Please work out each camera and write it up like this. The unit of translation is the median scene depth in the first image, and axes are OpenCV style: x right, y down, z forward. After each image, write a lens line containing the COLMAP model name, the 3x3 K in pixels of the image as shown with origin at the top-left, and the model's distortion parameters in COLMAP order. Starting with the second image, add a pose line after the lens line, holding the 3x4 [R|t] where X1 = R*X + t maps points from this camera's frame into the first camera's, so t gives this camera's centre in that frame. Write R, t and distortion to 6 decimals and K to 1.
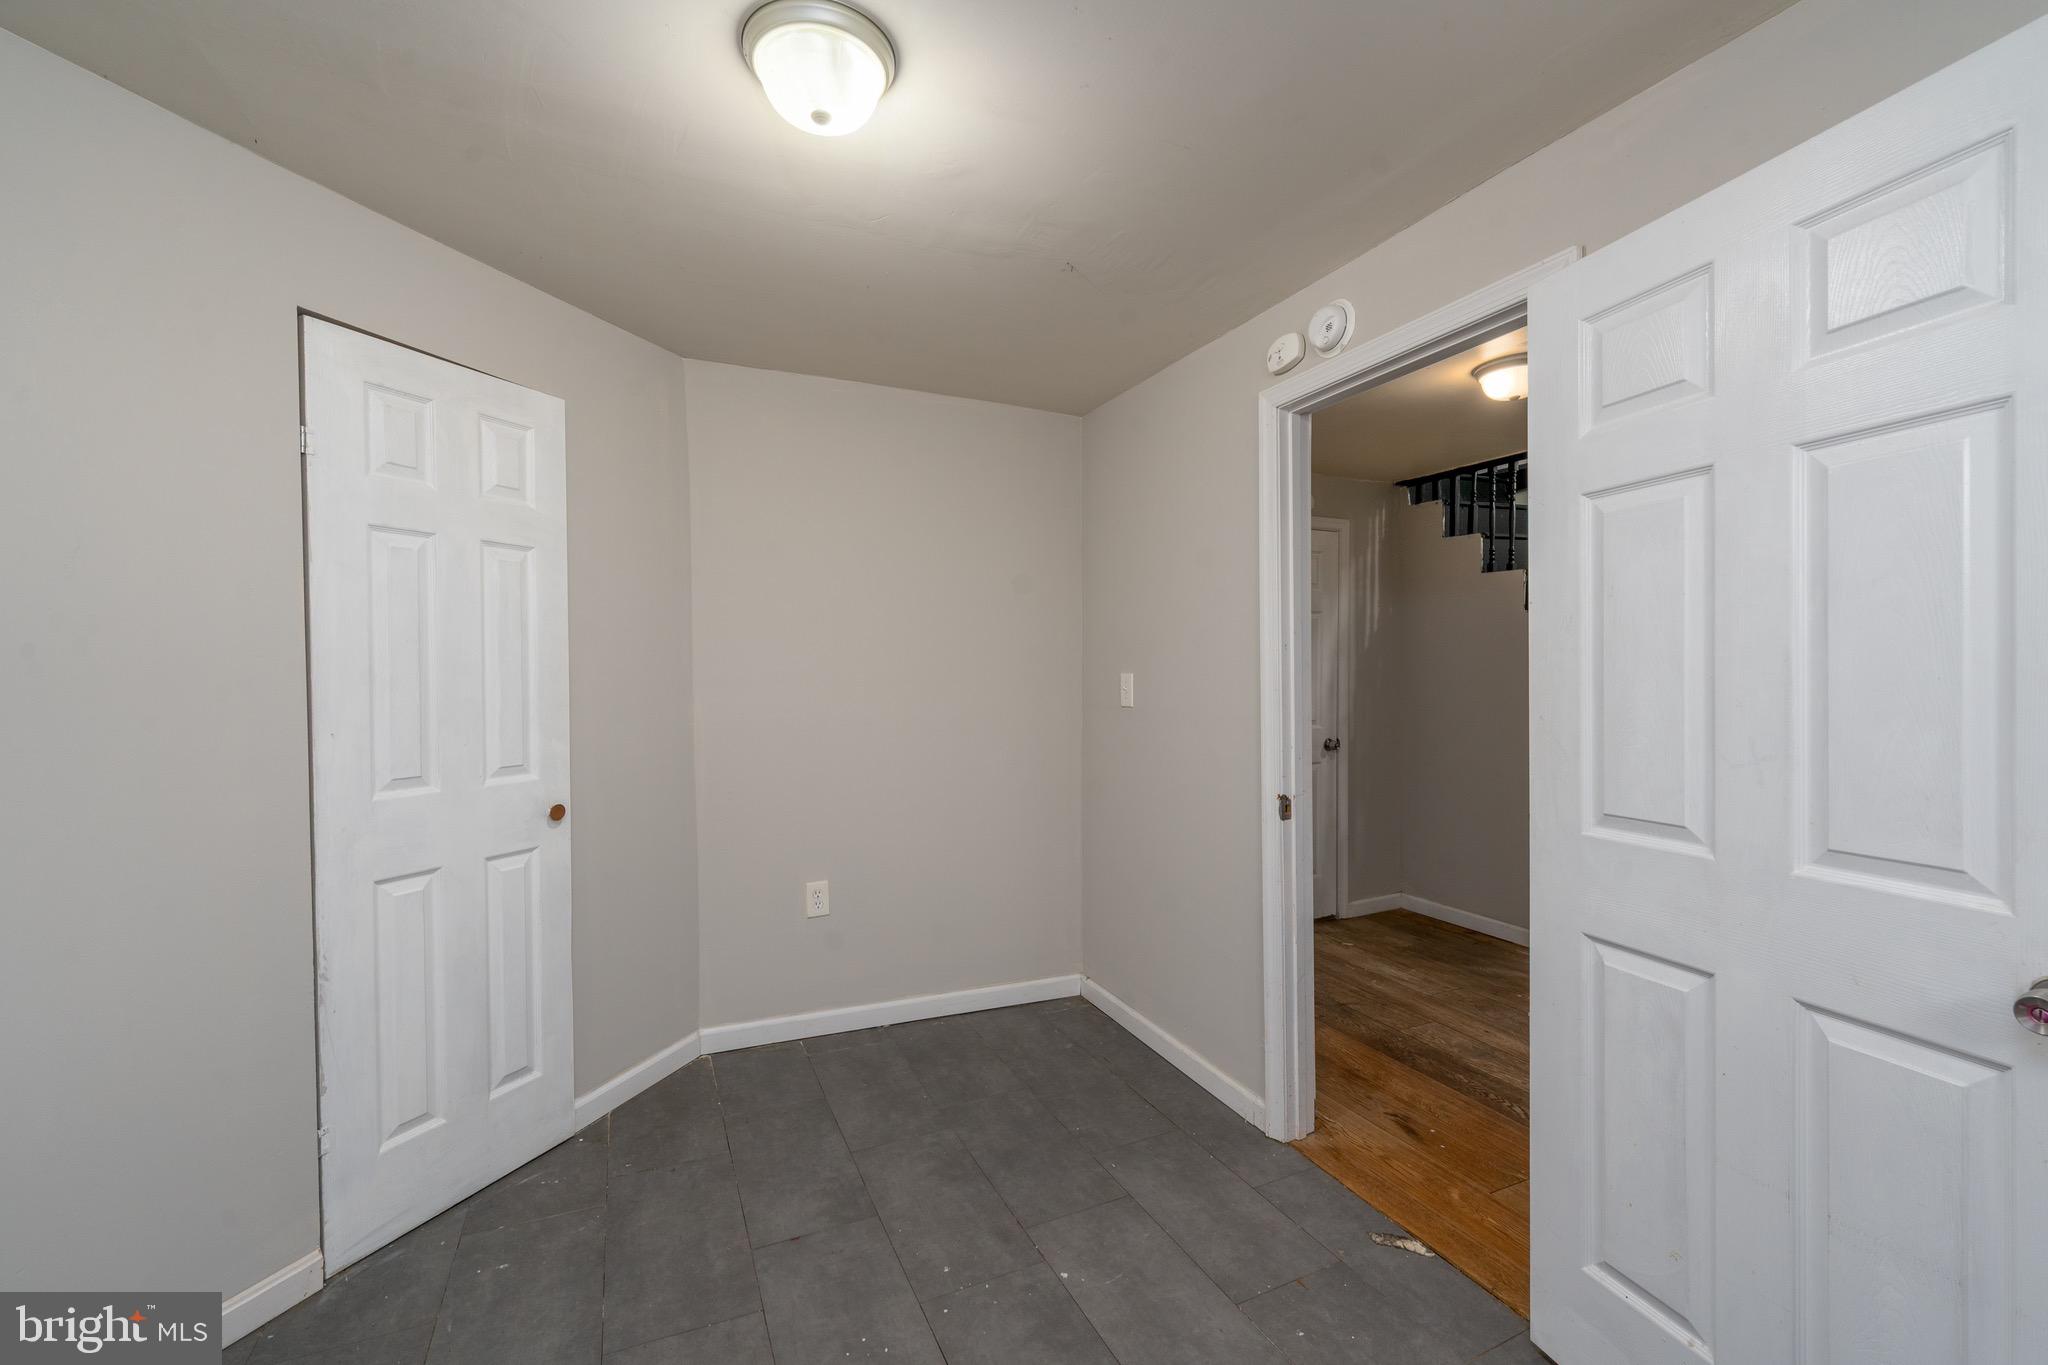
lens RADIAL K [[850.7, 0, 1025.2], [0, 850.7, 681.9], [0, 0, 1]] dist [0.003188, -0.002071]
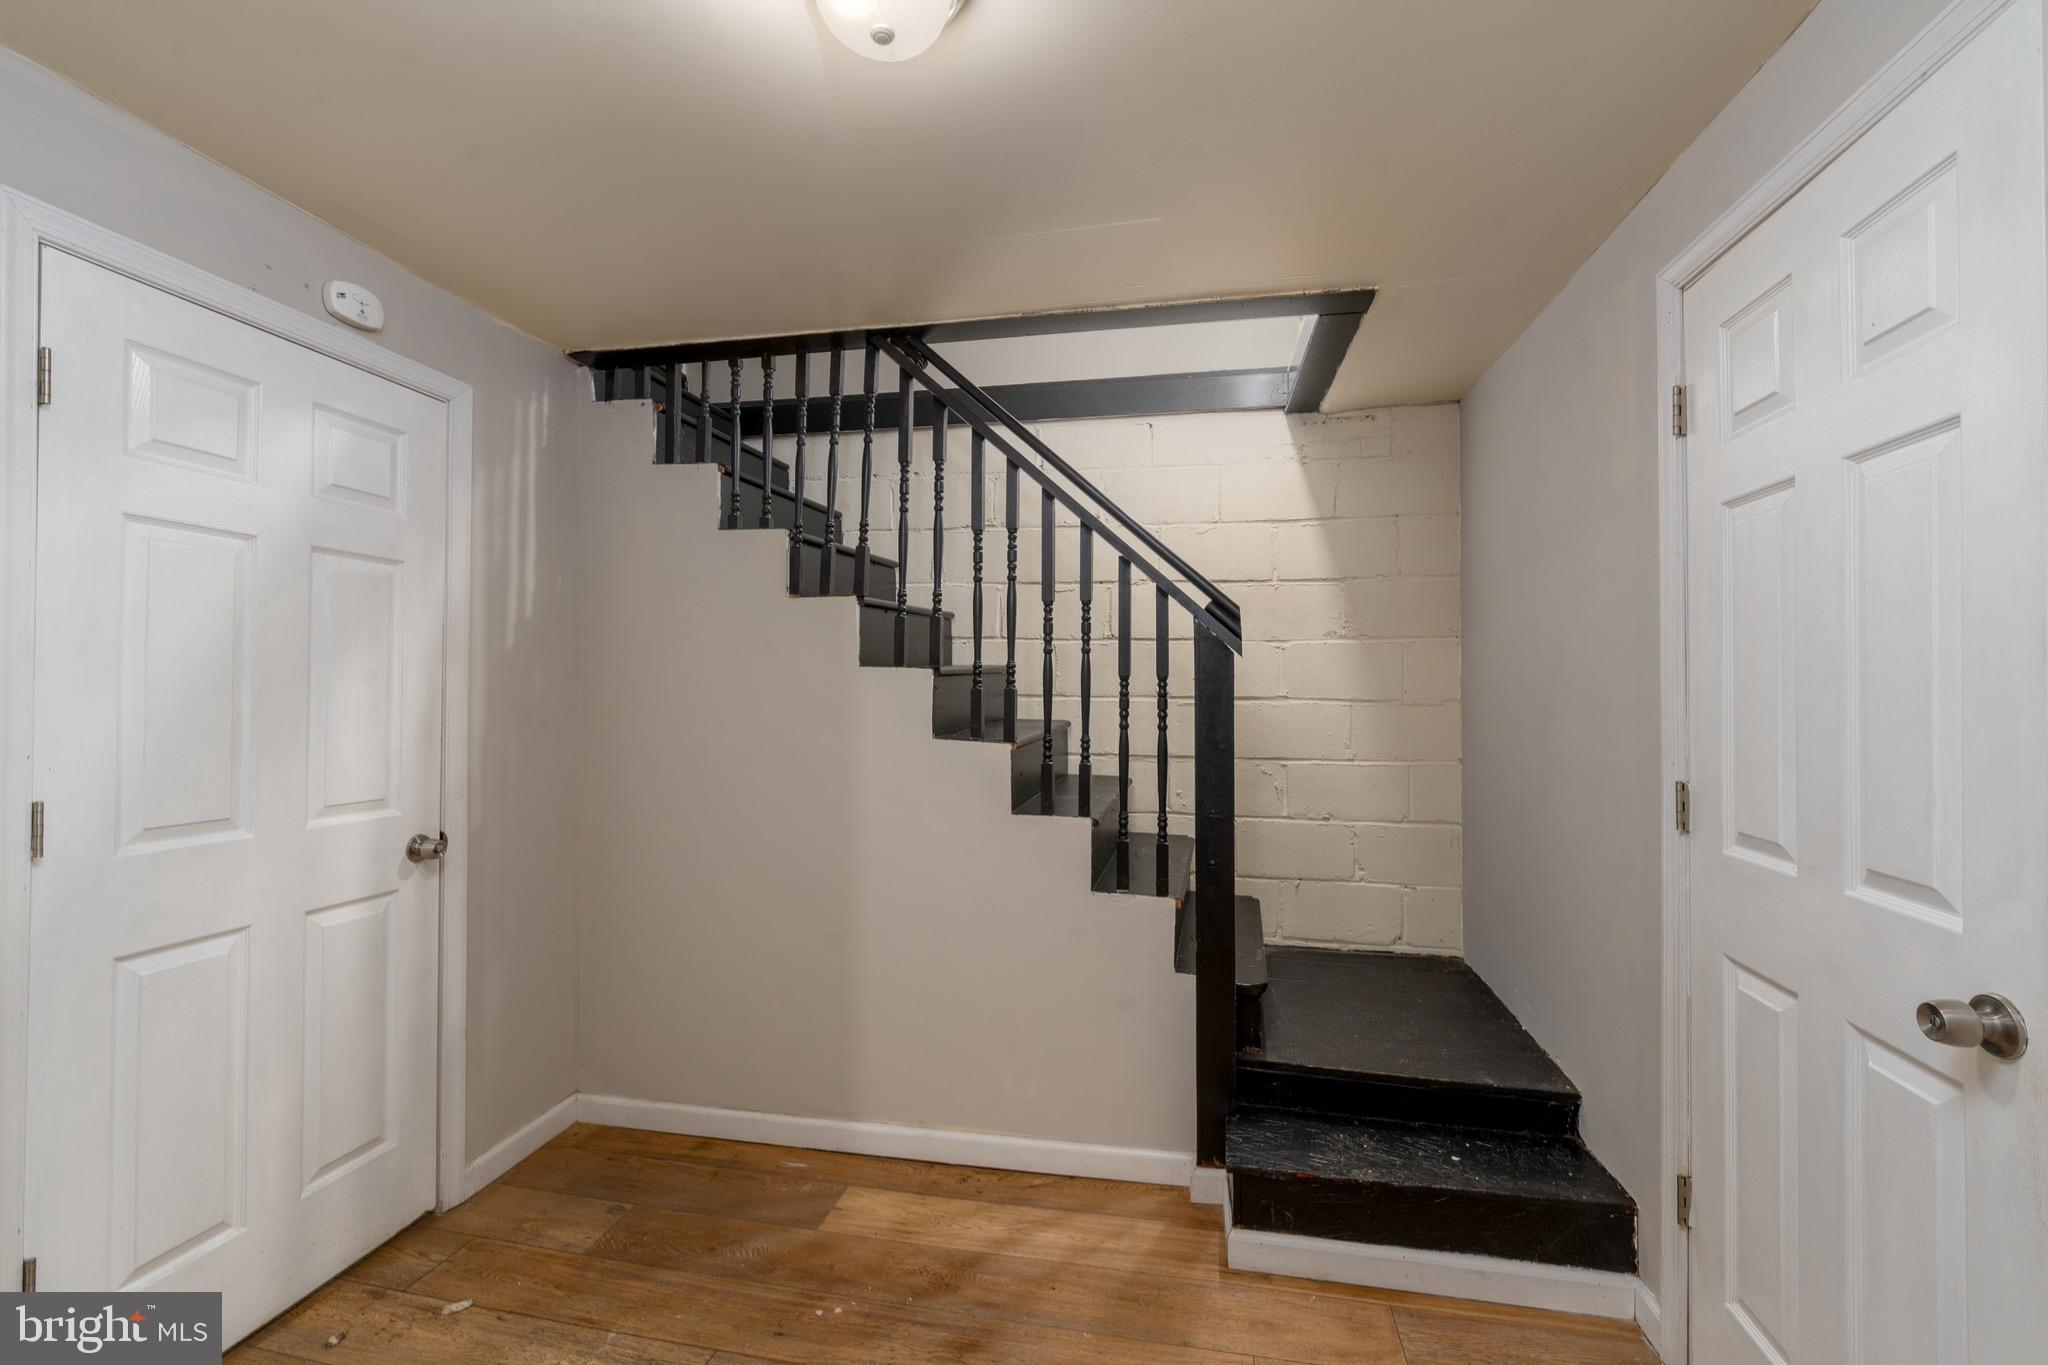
lens RADIAL K [[850.7, 0, 1027.2], [0, 850.7, 687.3], [0, 0, 1]] dist [0.003188, -0.002071]
pose [[0.605034, 0.009592, 0.796142, 0.183249], [0.003058, 0.999892, -0.014371, -0.006817], [-0.796194, 0.011129, 0.604939, 0.445612]]
